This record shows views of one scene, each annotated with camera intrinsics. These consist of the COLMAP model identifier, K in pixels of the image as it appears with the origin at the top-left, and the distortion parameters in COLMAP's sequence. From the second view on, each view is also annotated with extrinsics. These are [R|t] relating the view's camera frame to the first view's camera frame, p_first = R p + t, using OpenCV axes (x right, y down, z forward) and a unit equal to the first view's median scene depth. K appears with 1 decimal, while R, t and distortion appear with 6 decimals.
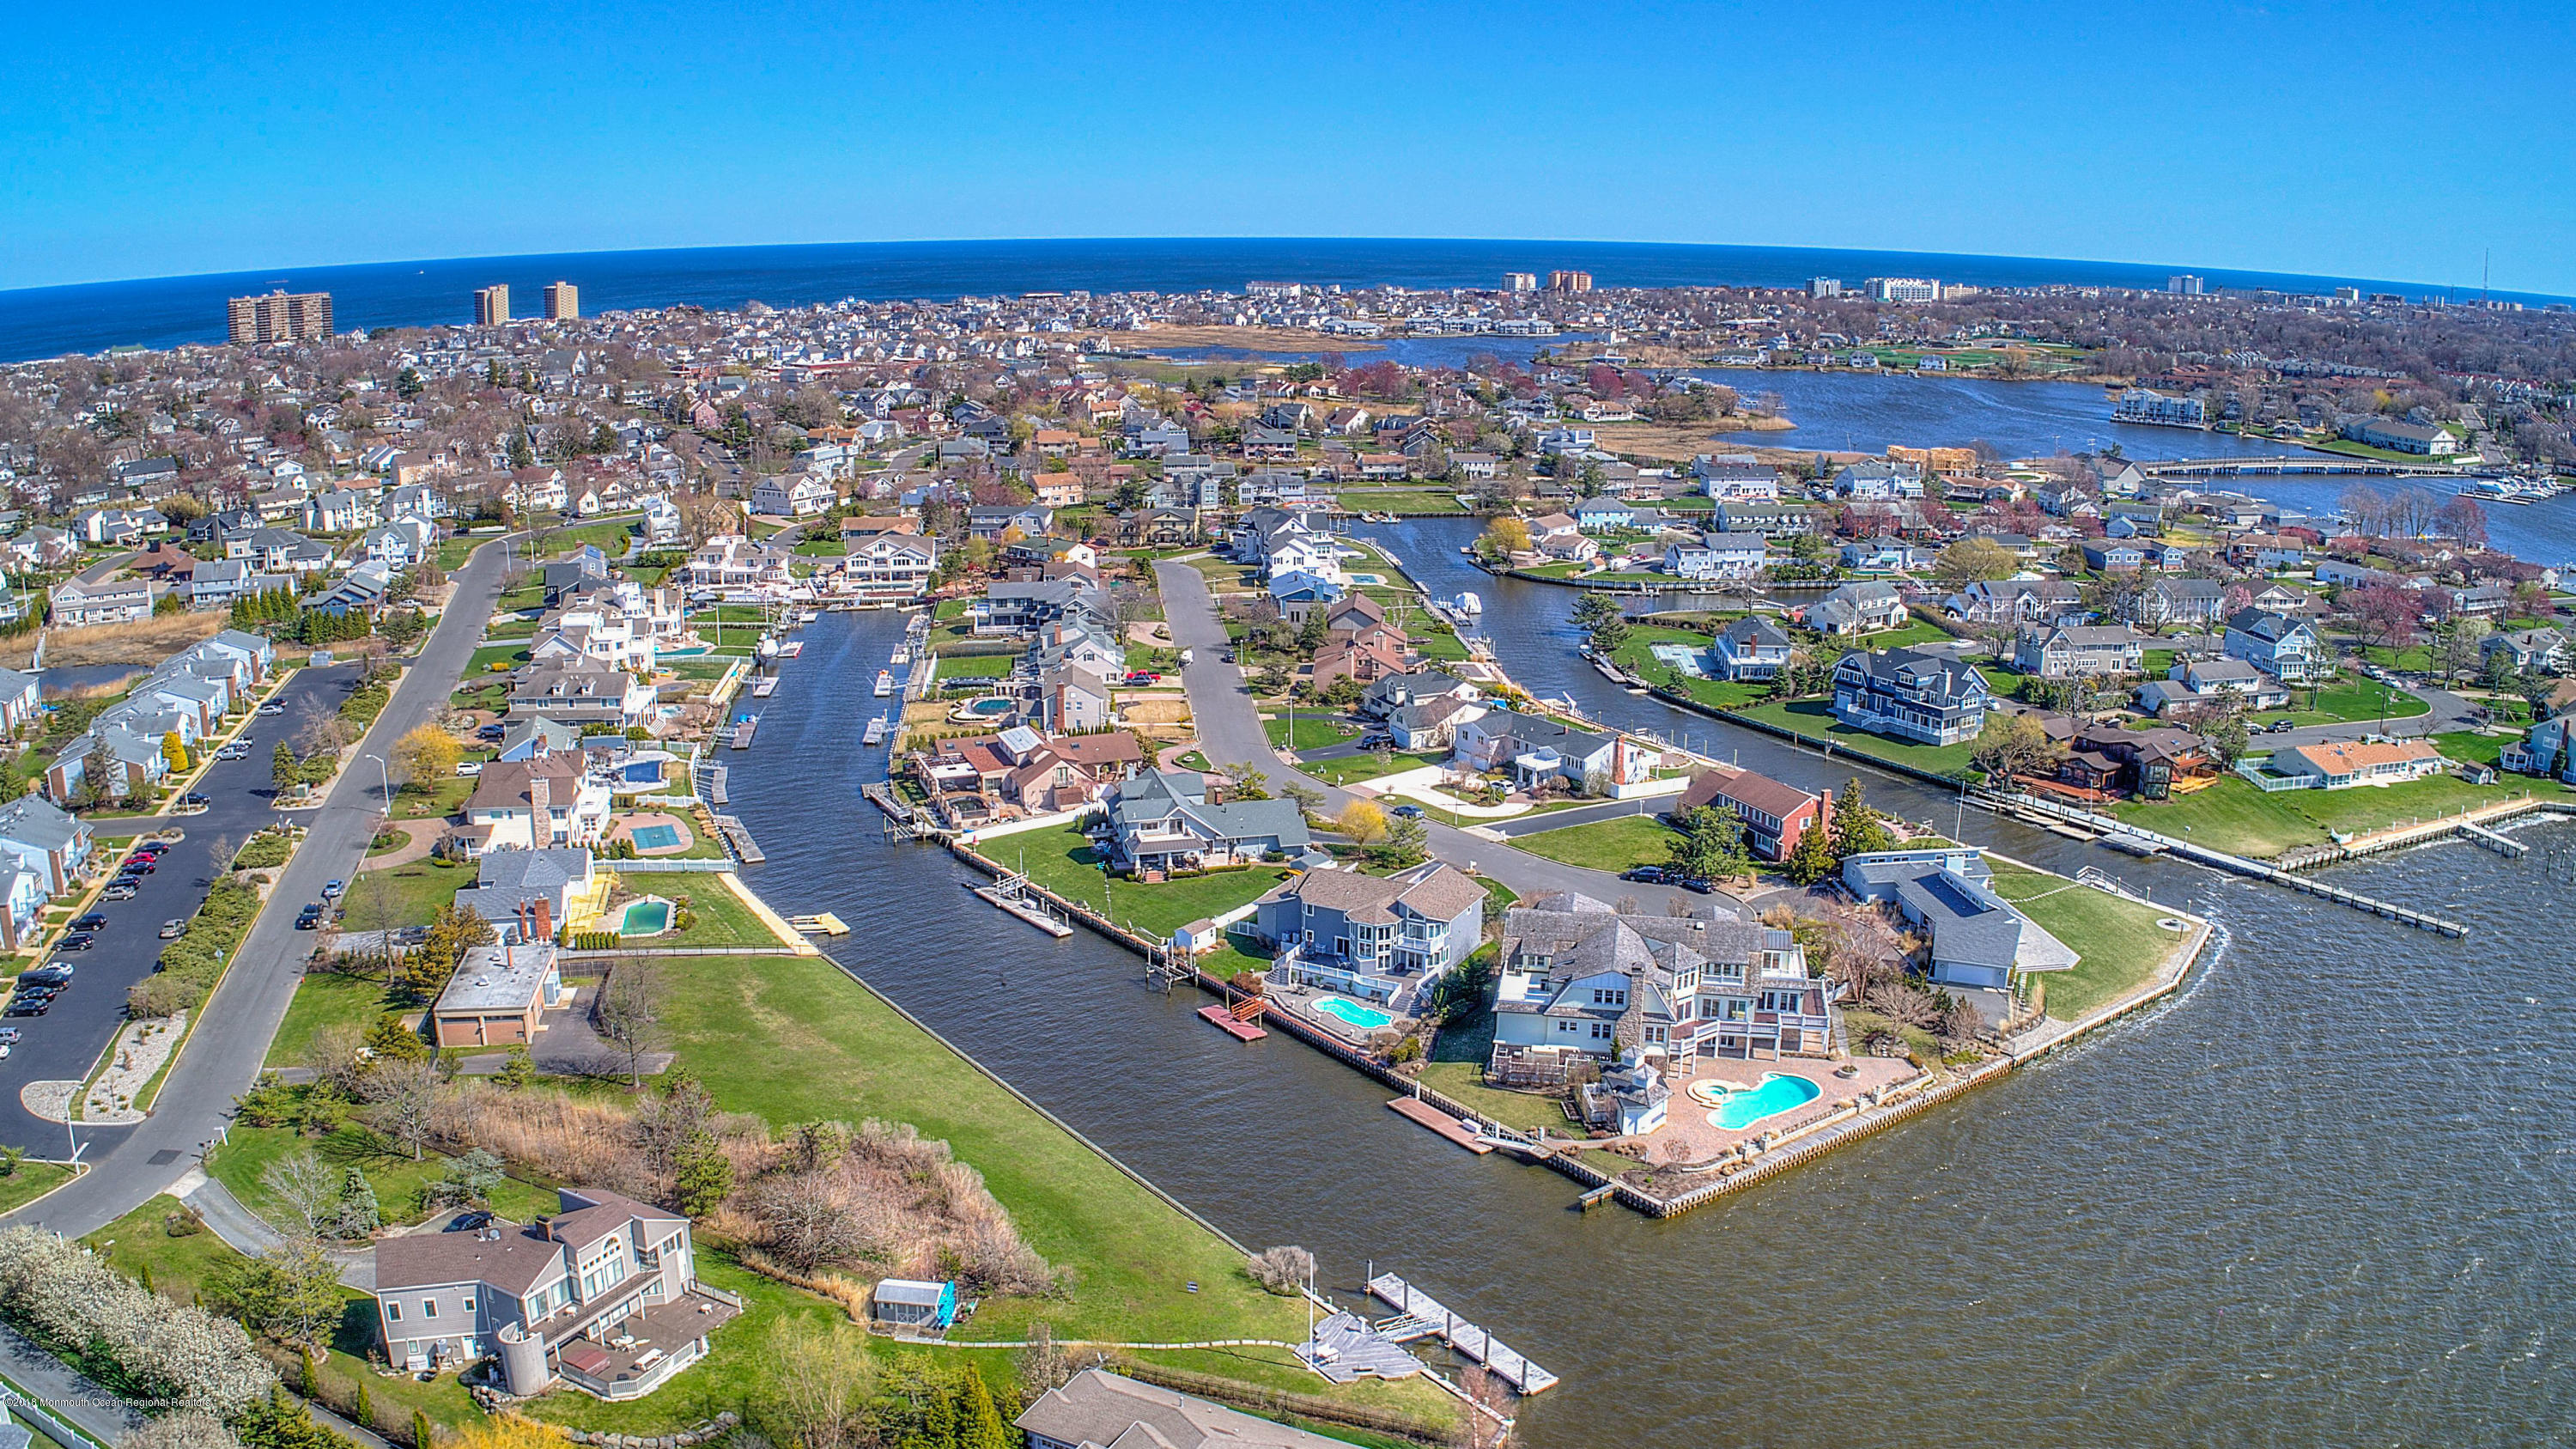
lens RADIAL K [[1936.5, 0, 1288.0], [0, 1936.5, 724.5], [0, 0, 1]] dist [-0.255699, 0.075302]
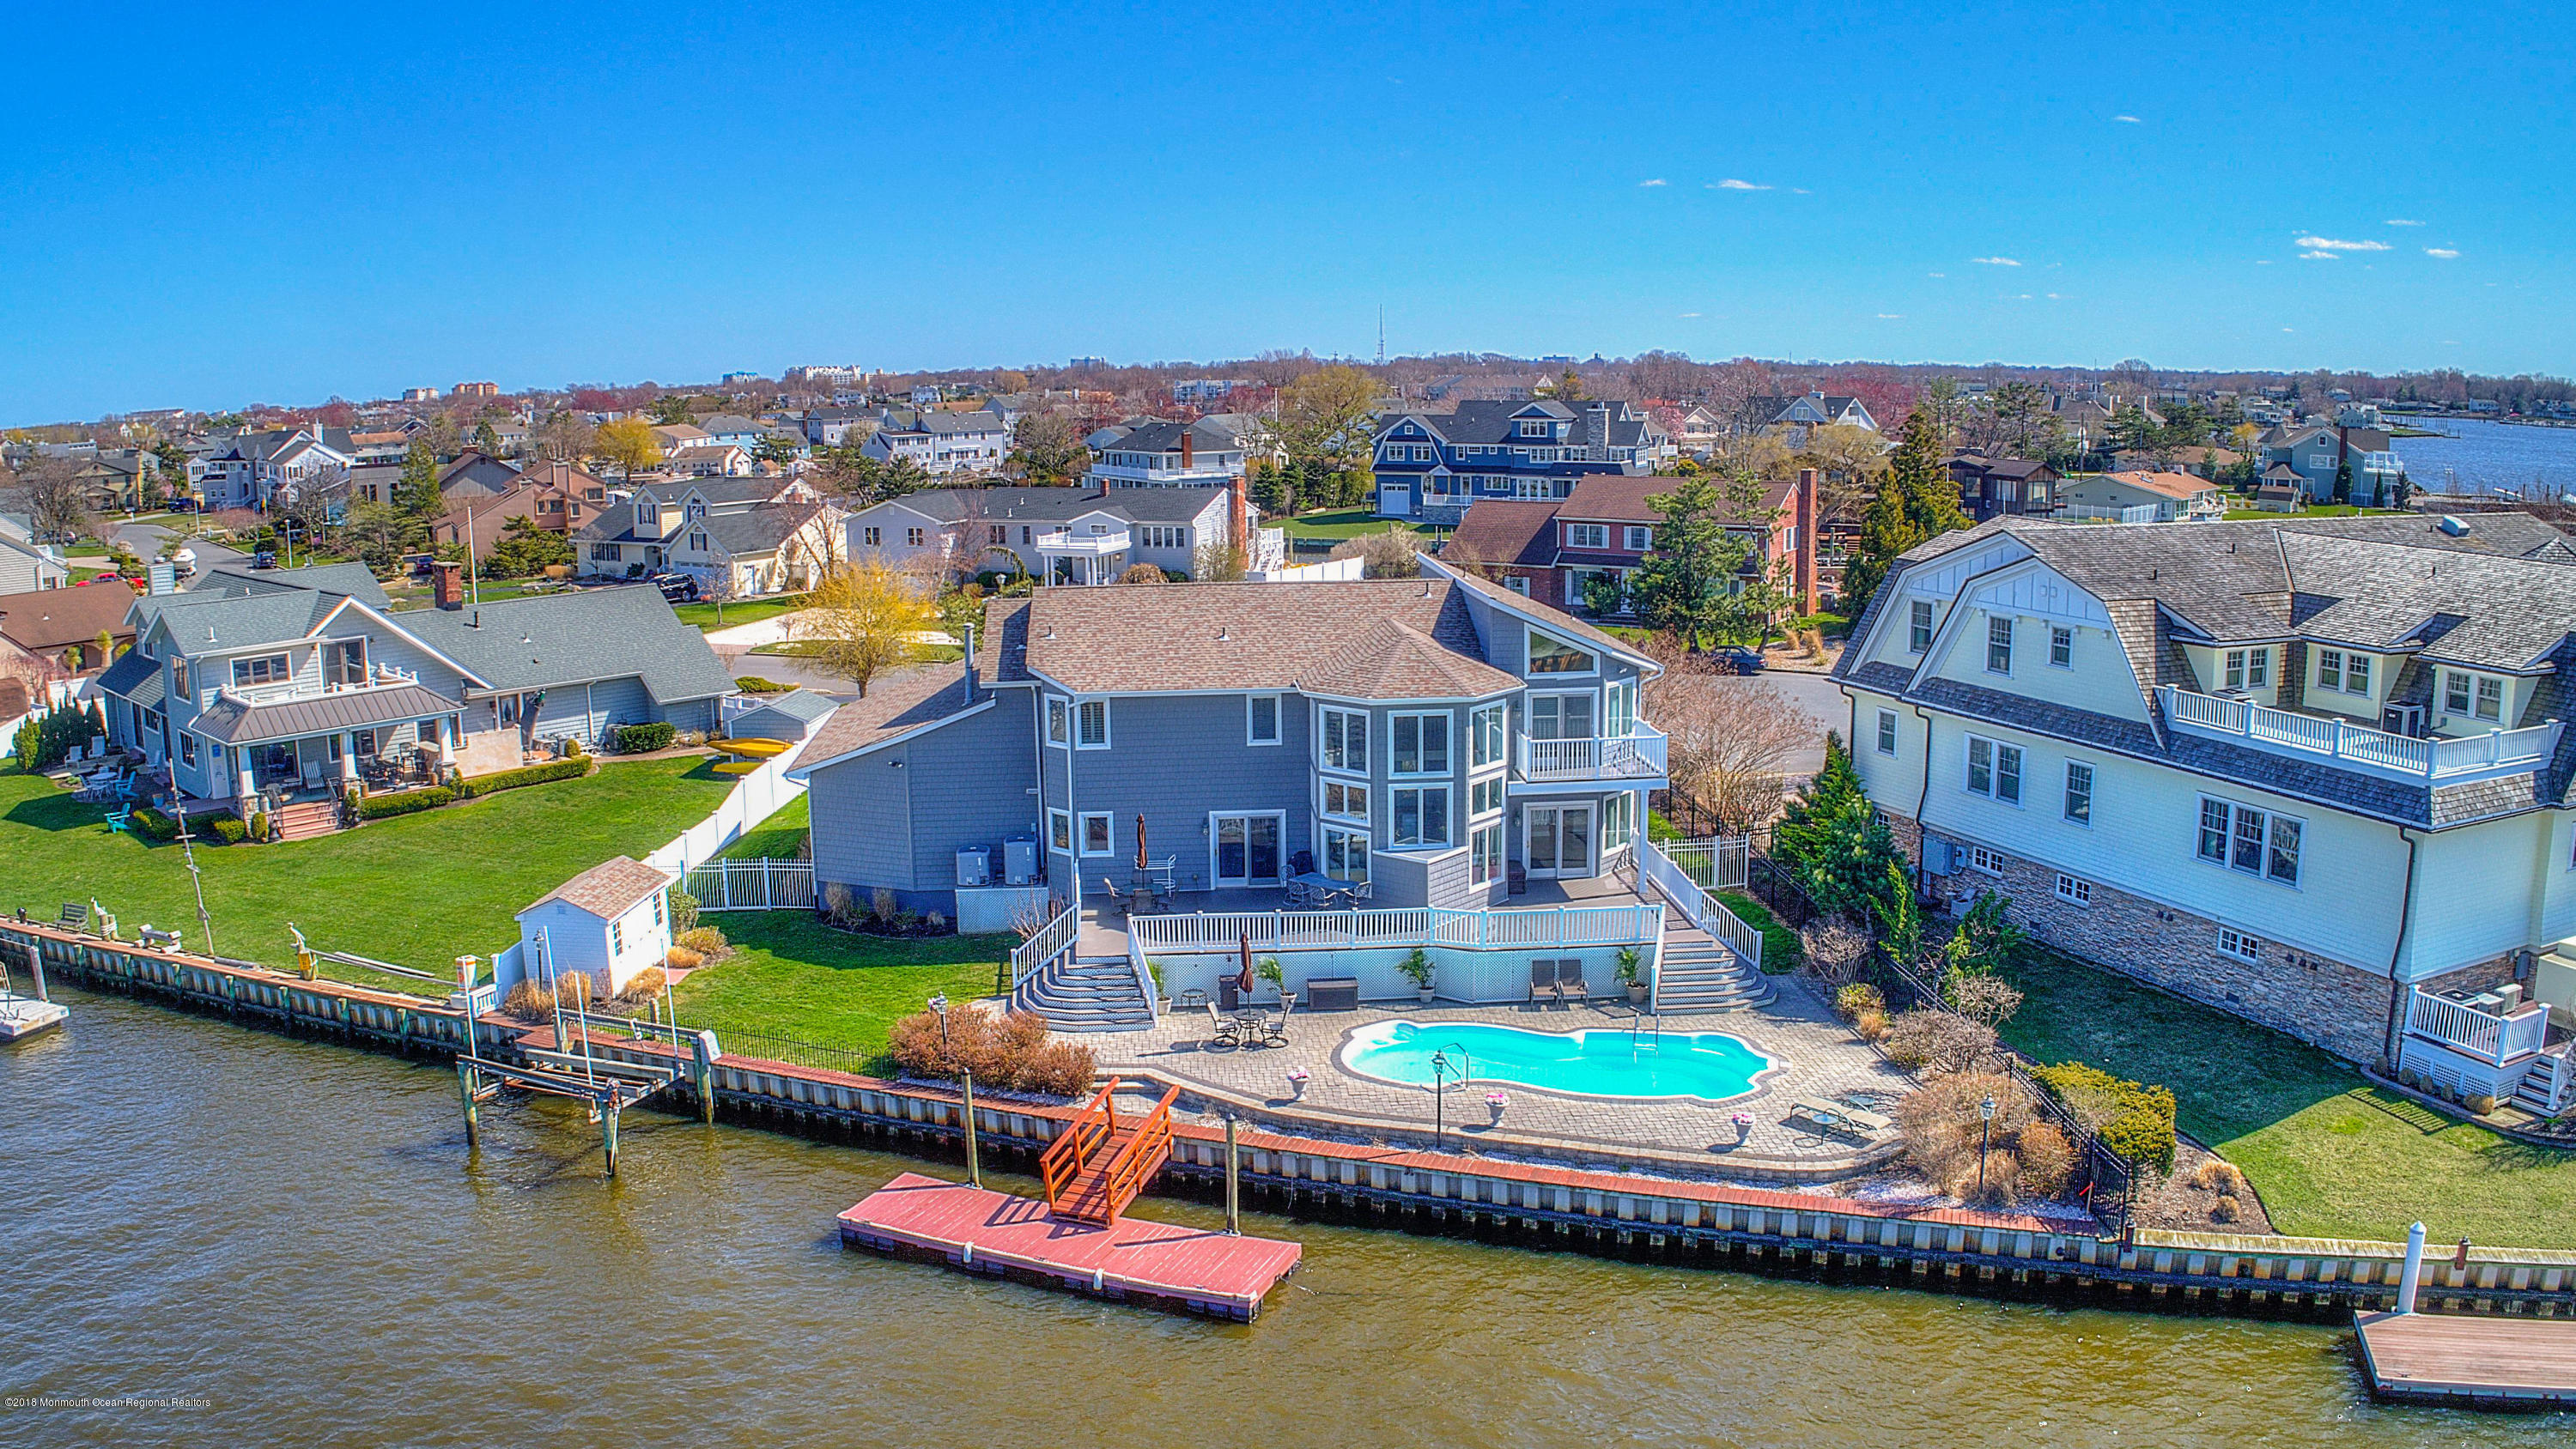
lens RADIAL K [[1935.9, 0, 1288.0], [0, 1935.9, 724.5], [0, 0, 1]] dist [-0.255699, 0.075302]
pose [[0.841298, -0.109934, 0.529274, -0.074508], [0.146337, 0.988860, -0.027214, 0.080254], [-0.520387, 0.100348, 0.848014, 0.587331]]
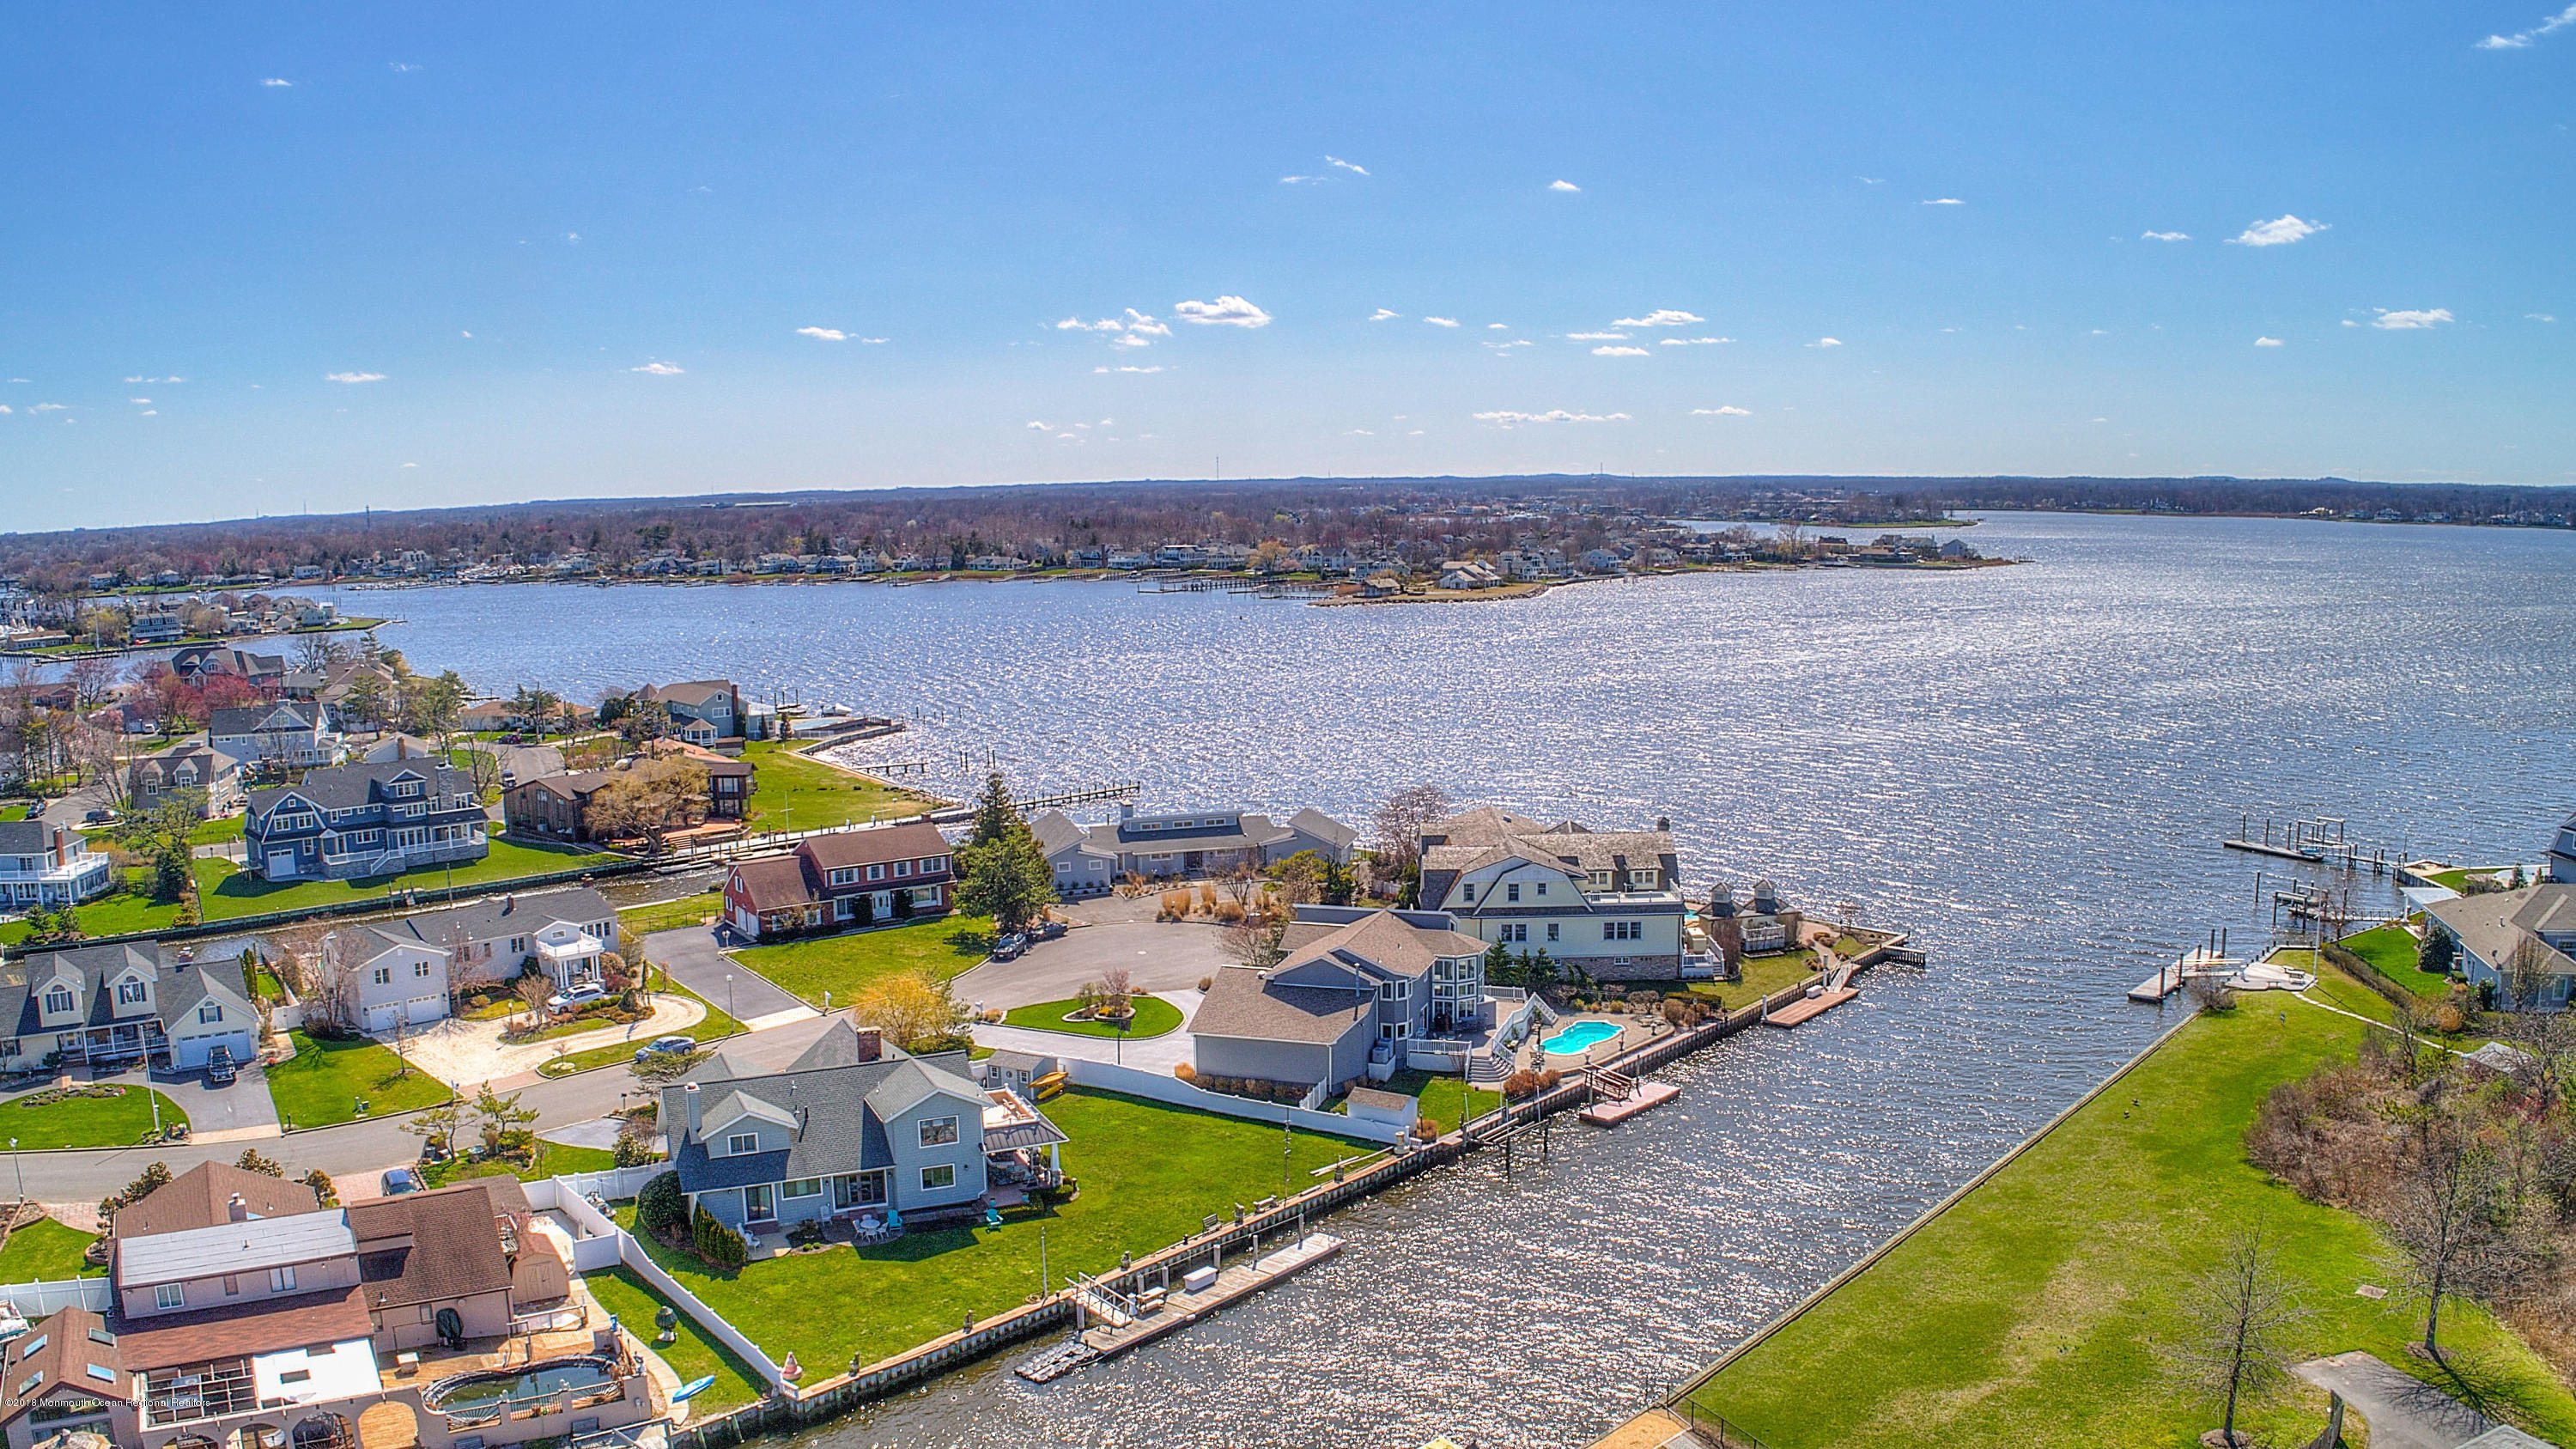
lens RADIAL K [[1913.4, 0, 1287.2], [0, 1913.4, 732.2], [0, 0, 1]] dist [-0.258646, 0.086946]
pose [[-0.175885, -0.123369, 0.976650, -0.461086], [0.258409, 0.951538, 0.166734, -0.081689], [-0.949889, 0.281701, -0.135481, 0.834330]]
